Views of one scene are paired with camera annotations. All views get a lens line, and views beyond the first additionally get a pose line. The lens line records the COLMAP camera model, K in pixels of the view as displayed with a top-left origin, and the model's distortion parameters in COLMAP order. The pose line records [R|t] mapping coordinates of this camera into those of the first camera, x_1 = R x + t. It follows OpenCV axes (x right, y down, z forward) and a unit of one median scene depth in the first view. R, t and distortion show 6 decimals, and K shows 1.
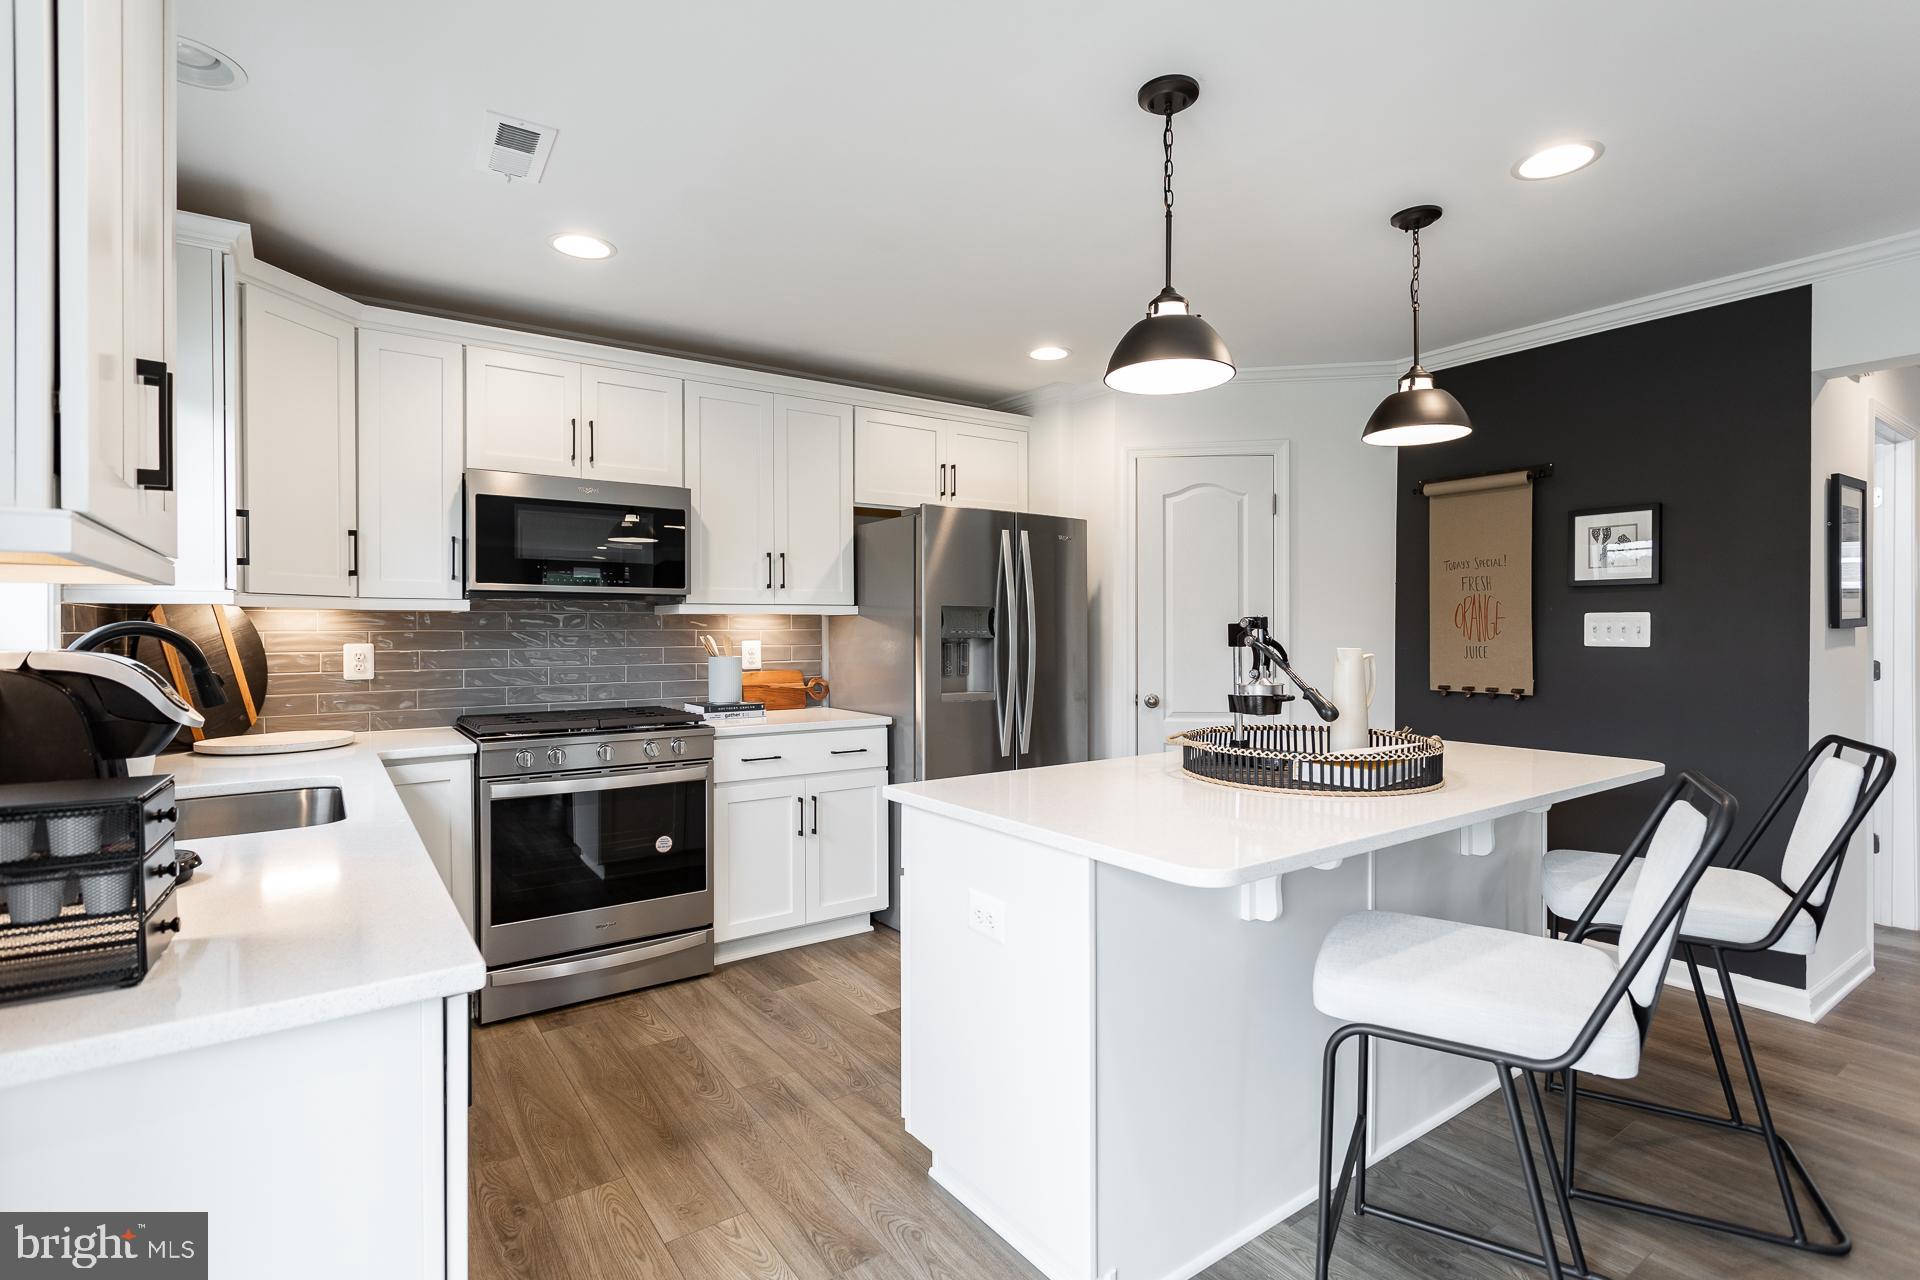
lens RADIAL K [[929.5, 0, 955.1], [0, 929.5, 632.6], [0, 0, 1]] dist [-0.001261, 0.002639]
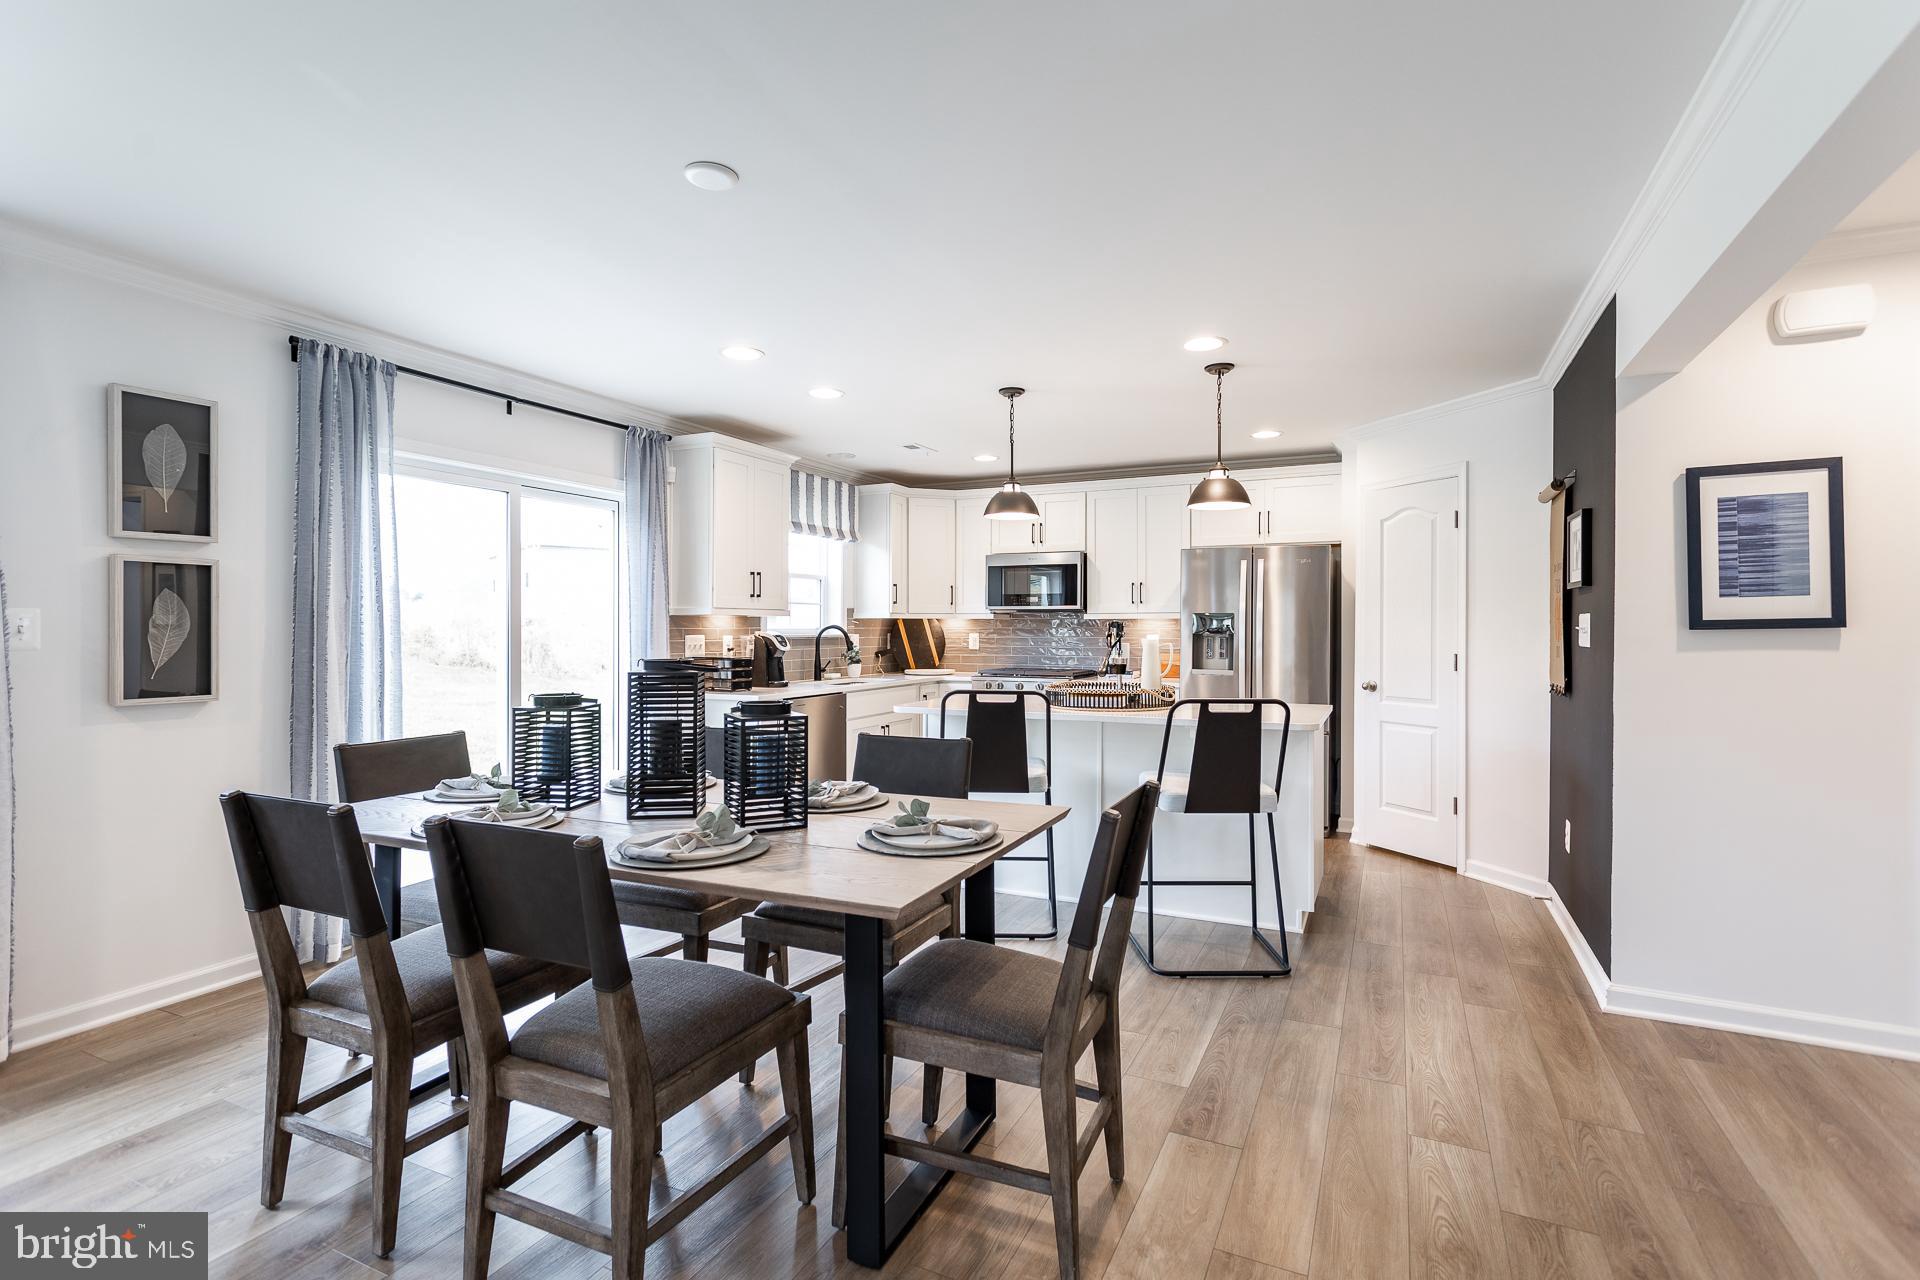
lens RADIAL K [[929.5, 0, 975.6], [0, 929.5, 646.4], [0, 0, 1]] dist [-0.001261, 0.002639]
pose [[0.491532, 0.020062, -0.870628, 1.308168], [-0.007710, 0.999796, 0.018686, 0.000872], [0.870825, -0.002472, 0.491586, -0.105681]]
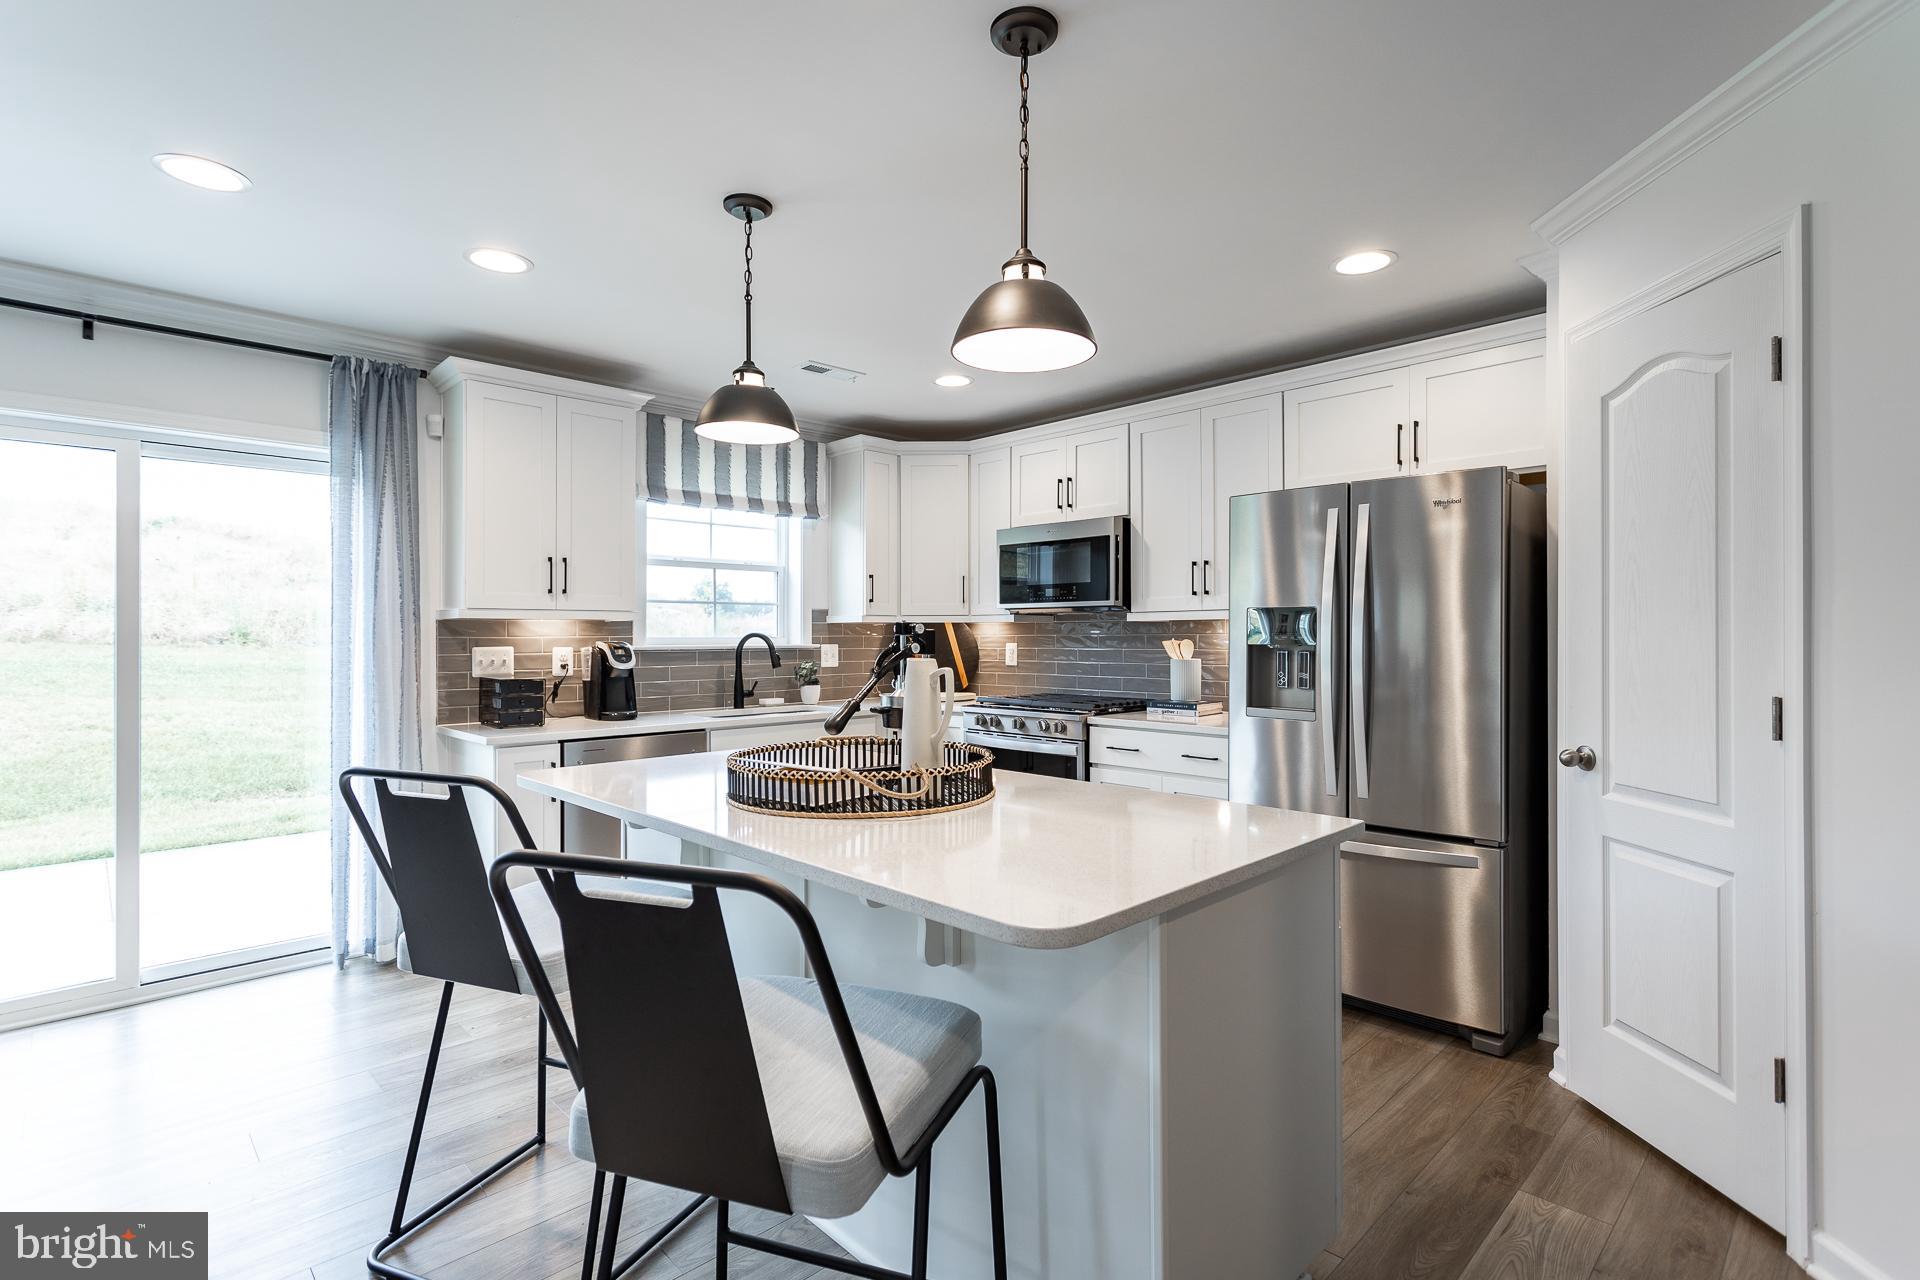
lens RADIAL K [[929.5, 0, 958.0], [0, 929.5, 641.0], [0, 0, 1]] dist [-0.001261, 0.002639]
pose [[0.150364, 0.007690, -0.988601, 0.914380], [-0.003587, 0.999967, 0.007233, -0.002973], [0.988624, 0.002459, 0.150387, 0.659390]]
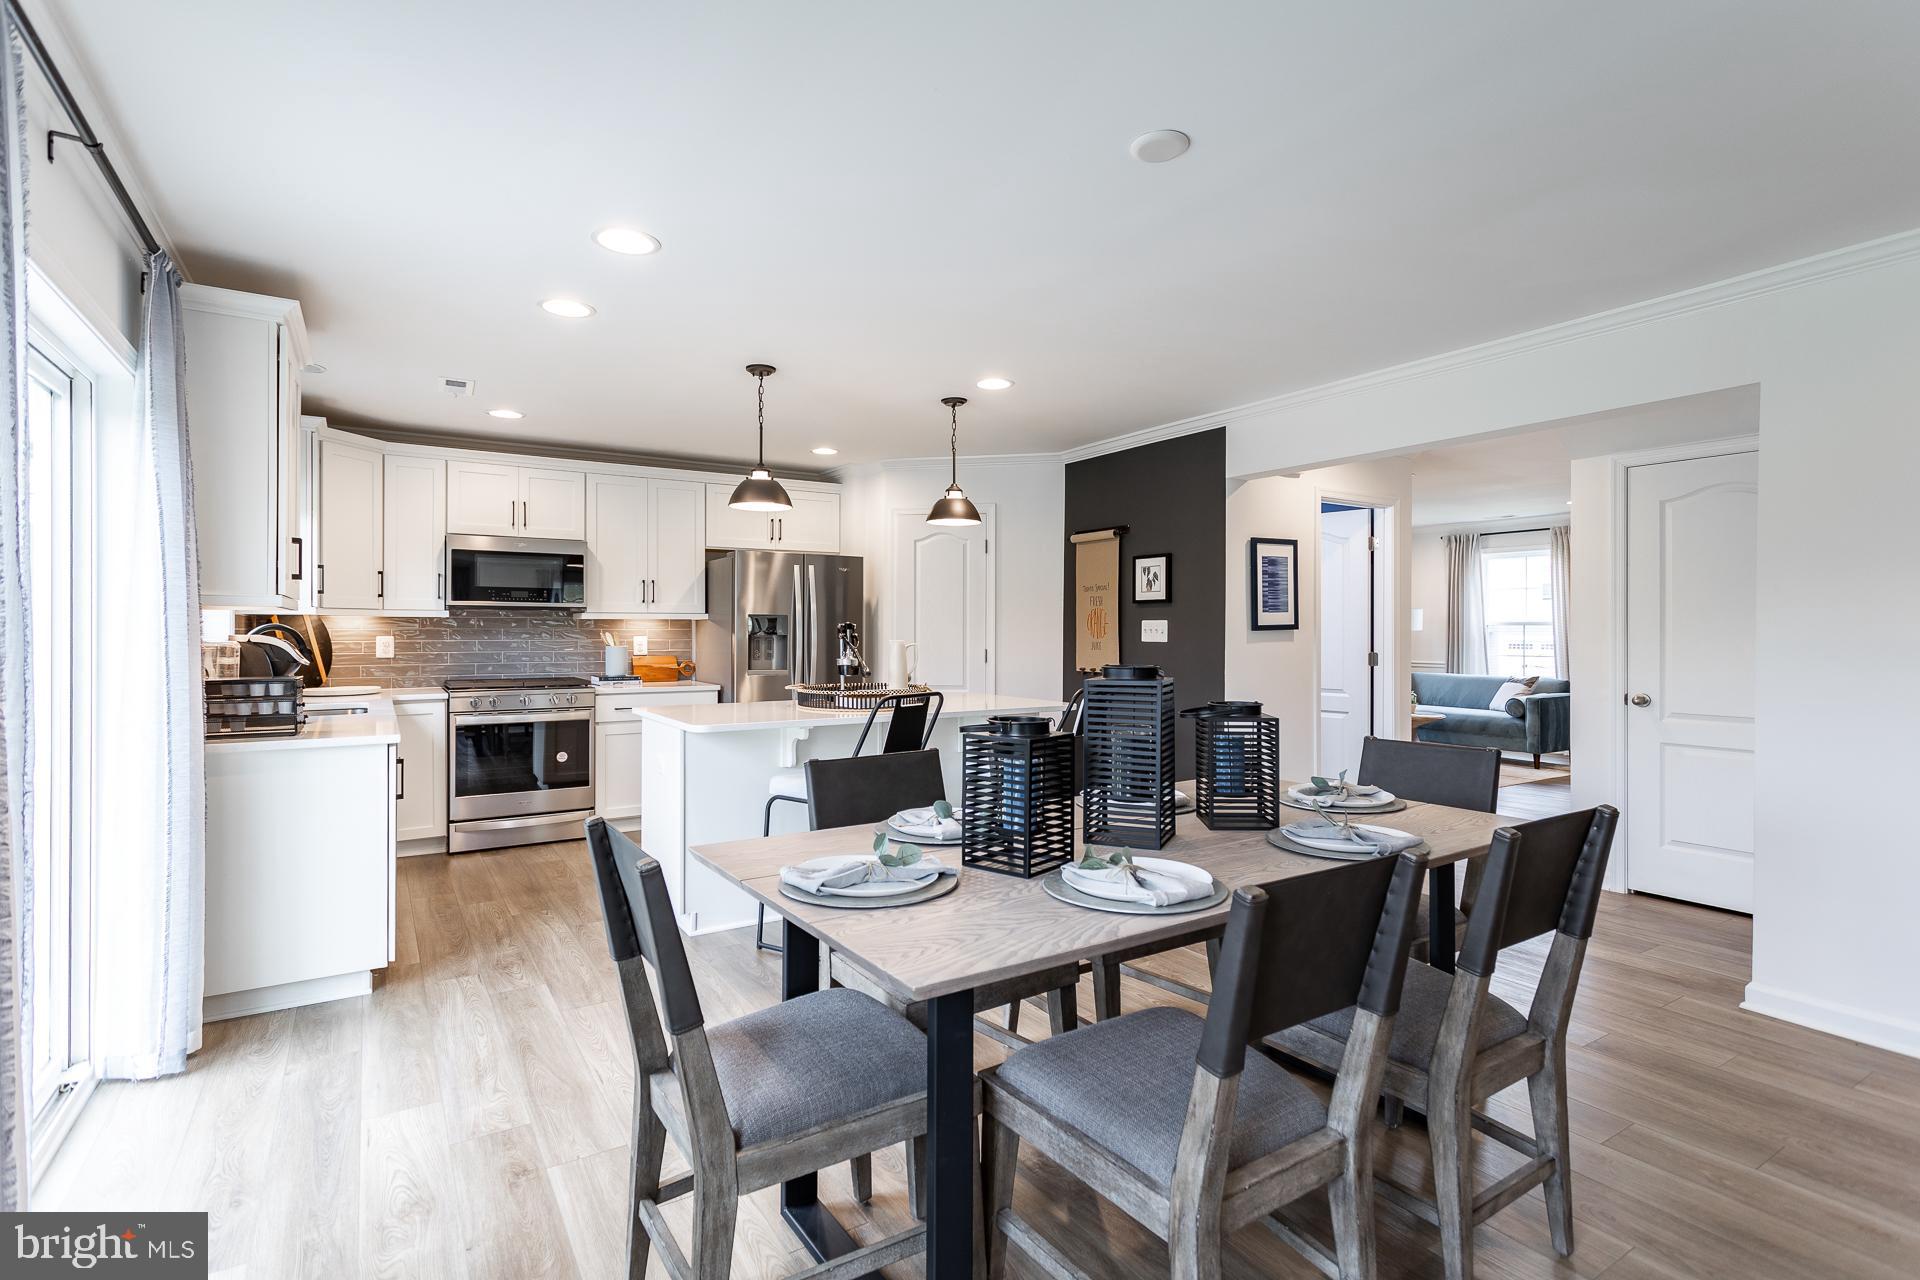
lens RADIAL K [[929.5, 0, 963.2], [0, 929.5, 628.2], [0, 0, 1]] dist [-0.001261, 0.002639]
pose [[0.999210, 0.003953, -0.039532, 0.456522], [-0.004155, 0.999979, -0.005036, 0.001527], [0.039511, 0.005196, 0.999206, -0.620808]]
